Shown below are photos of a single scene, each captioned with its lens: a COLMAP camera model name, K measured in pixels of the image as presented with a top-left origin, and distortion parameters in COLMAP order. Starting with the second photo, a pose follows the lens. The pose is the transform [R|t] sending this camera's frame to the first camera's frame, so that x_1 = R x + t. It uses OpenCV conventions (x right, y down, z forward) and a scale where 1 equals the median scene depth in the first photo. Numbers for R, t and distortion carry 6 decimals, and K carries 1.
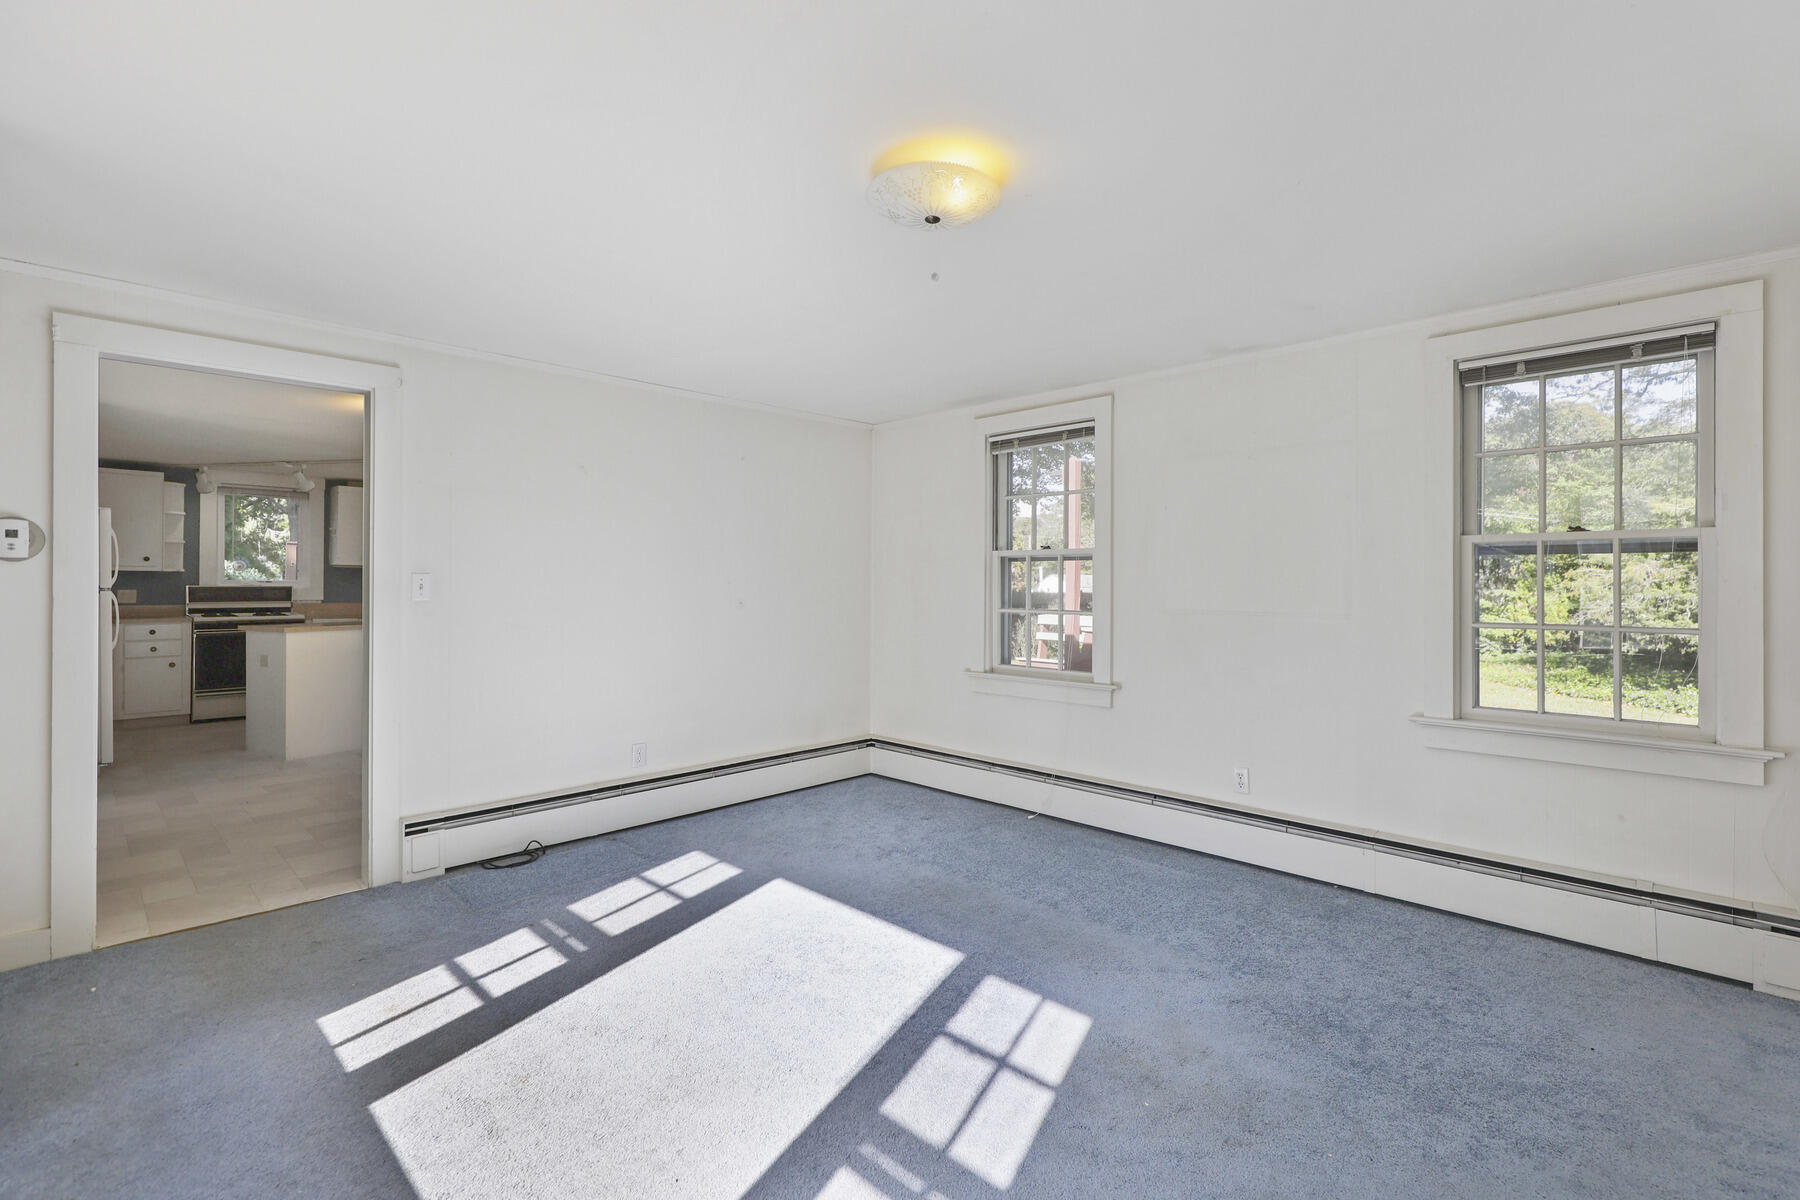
lens RADIAL K [[817.7, 0, 939.4], [0, 817.7, 581.4], [0, 0, 1]] dist [-0.004197, 0.000586]
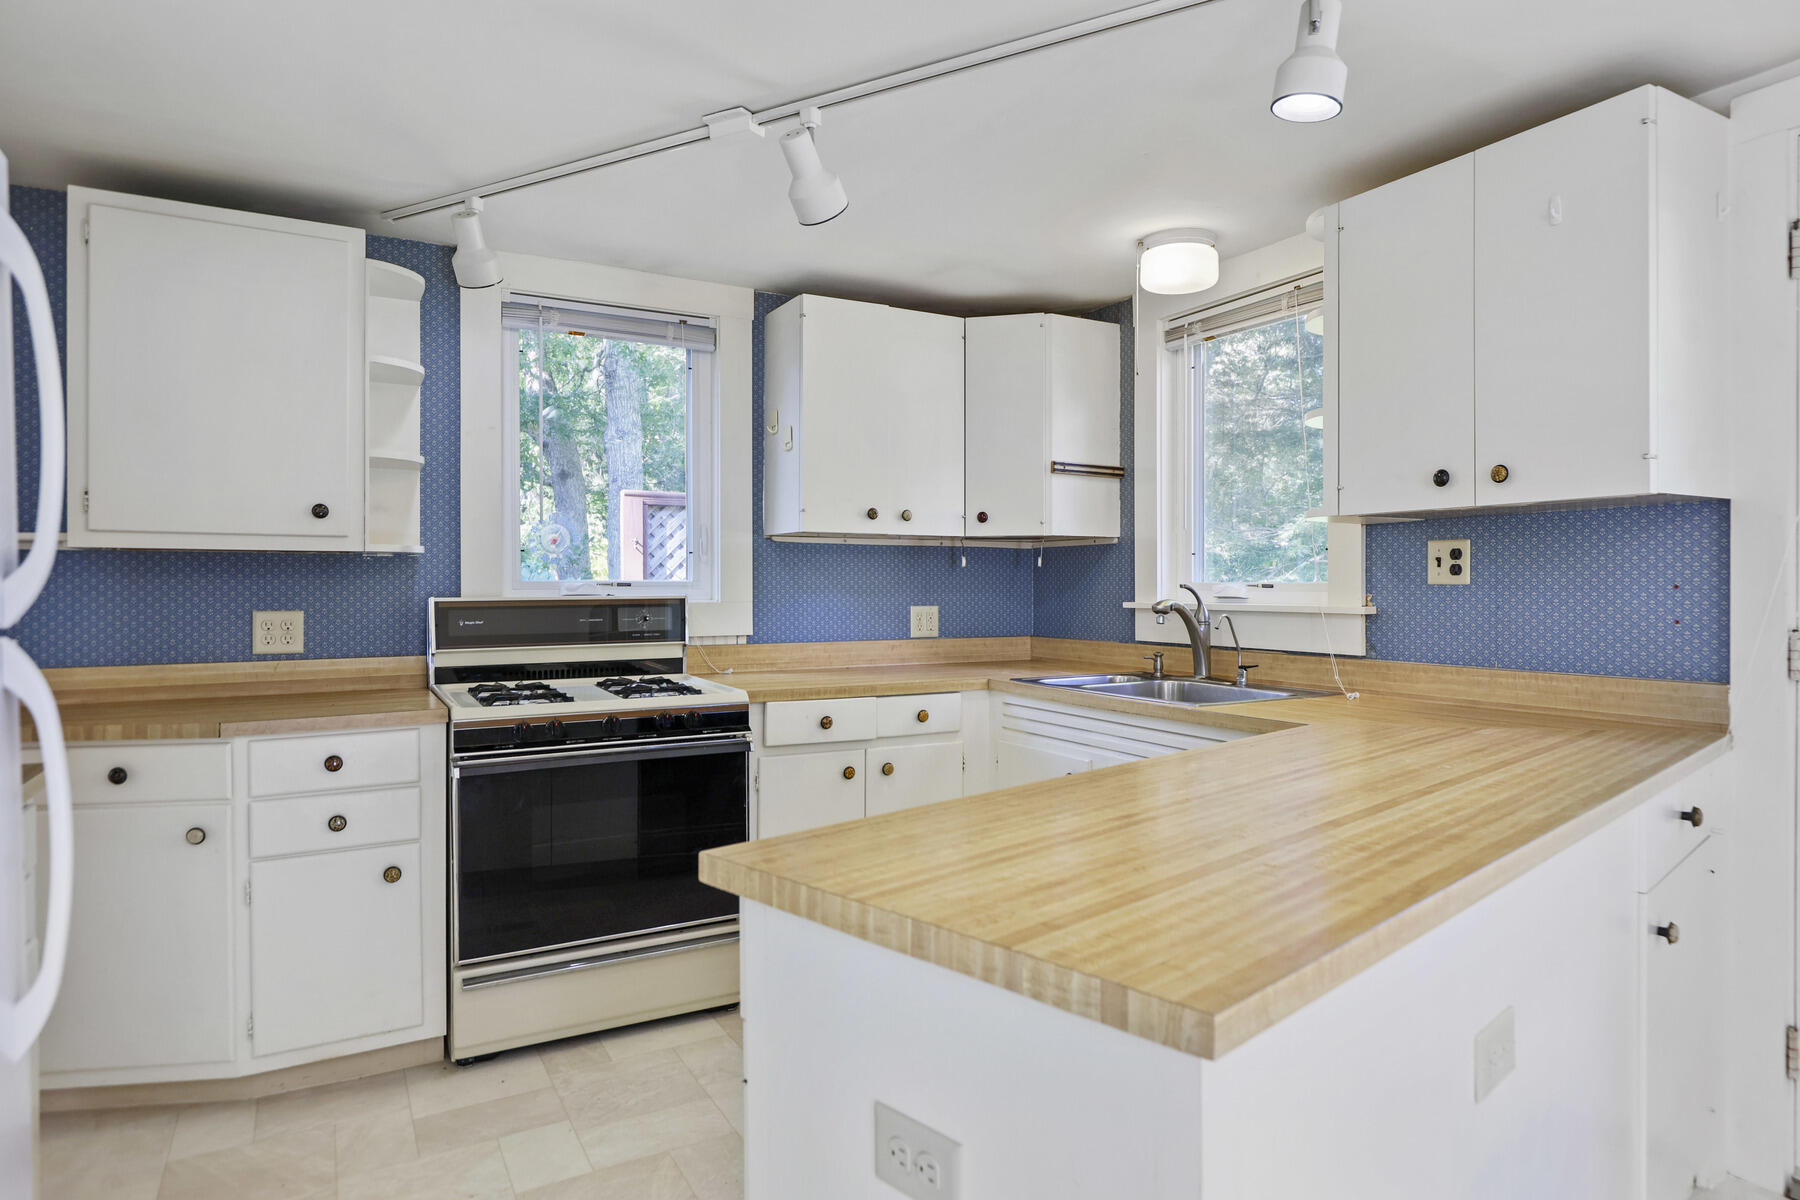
lens RADIAL K [[995.7, 0, 917.4], [0, 995.7, 594.5], [0, 0, 1]] dist [-0.000462, -0.001848]
pose [[0.957564, -0.006435, -0.288147, -0.623227], [0.008894, 0.999934, 0.007224, 0.002704], [0.288082, -0.009481, 0.957559, 0.675912]]
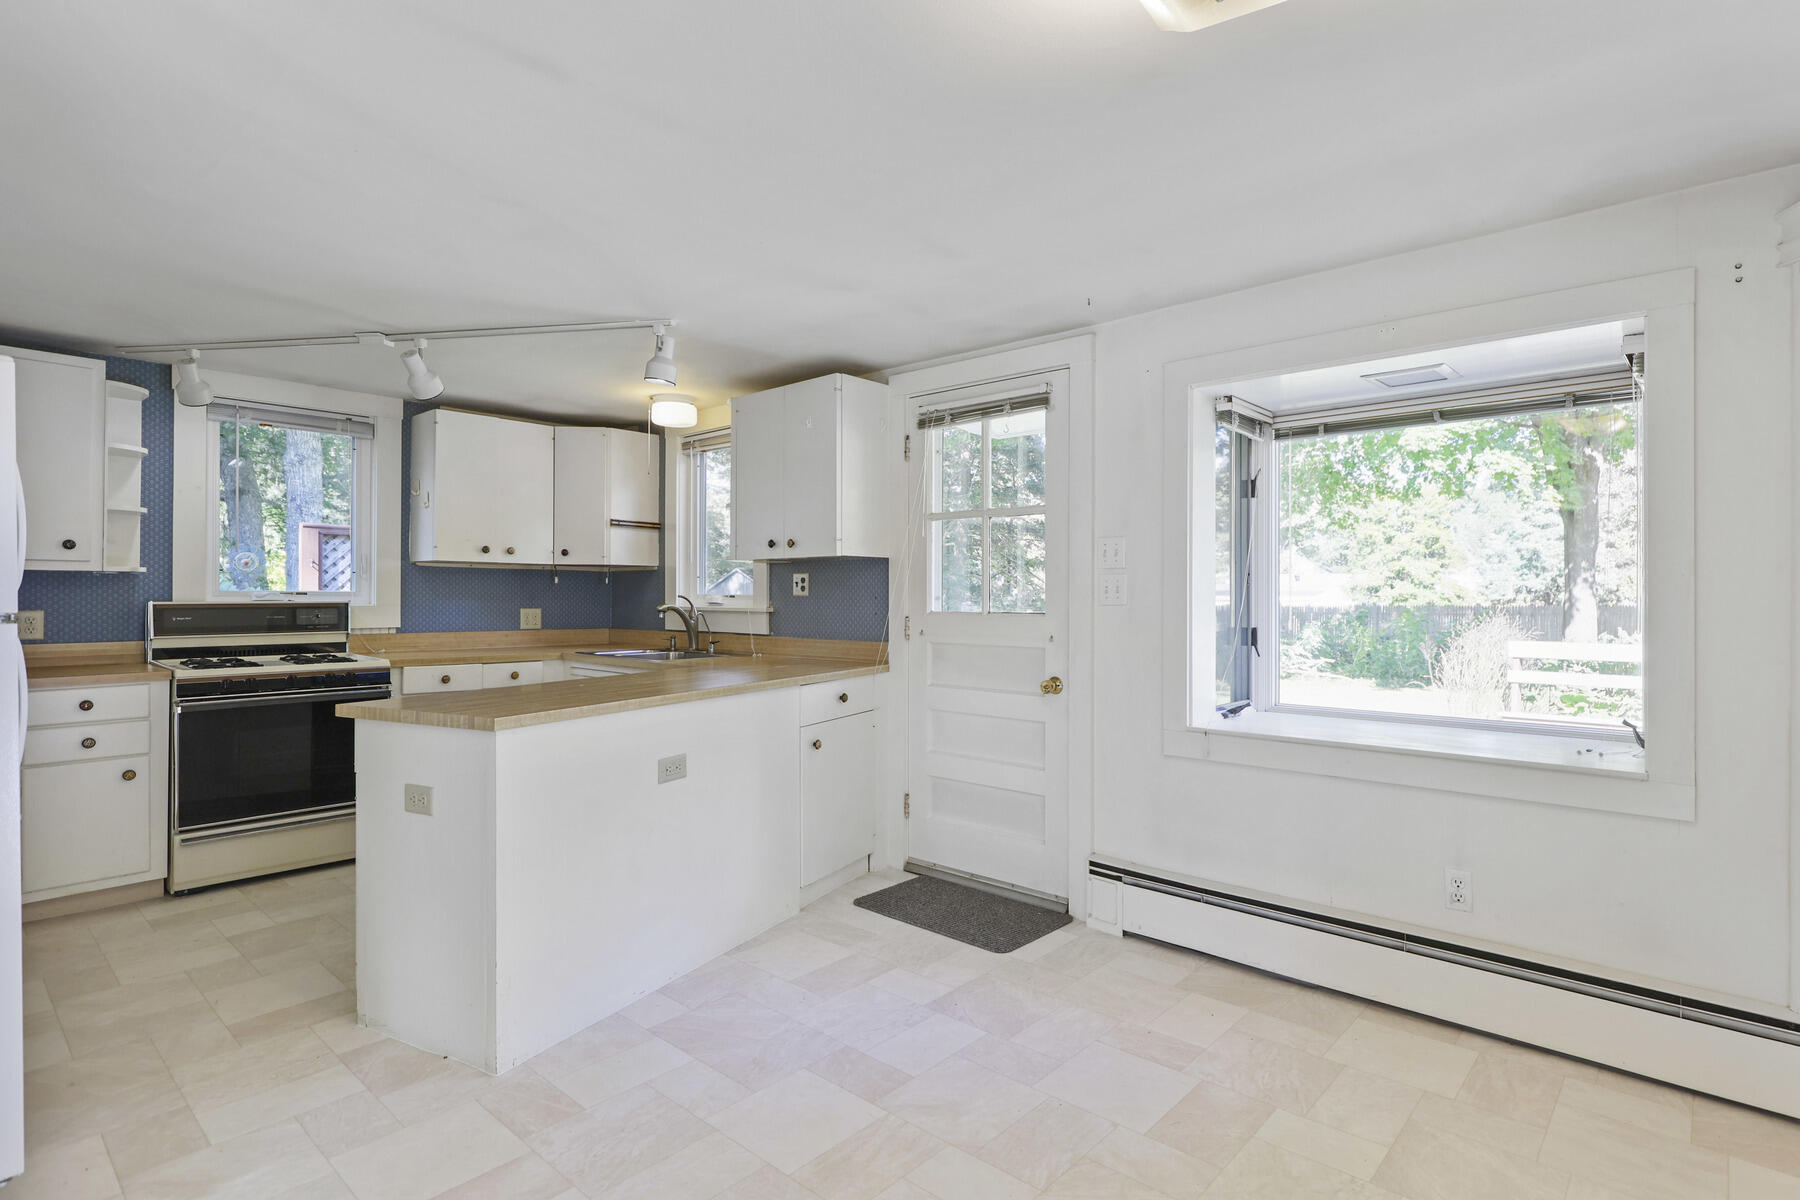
lens RADIAL K [[880.1, 0, 911.6], [0, 880.1, 593.2], [0, 0, 1]] dist [0.002513, -0.000021]
pose [[0.999660, -0.004253, 0.025714, -0.484251], [0.004310, 0.999988, -0.002150, 0.003046], [-0.025705, 0.002260, 0.999667, 0.464724]]
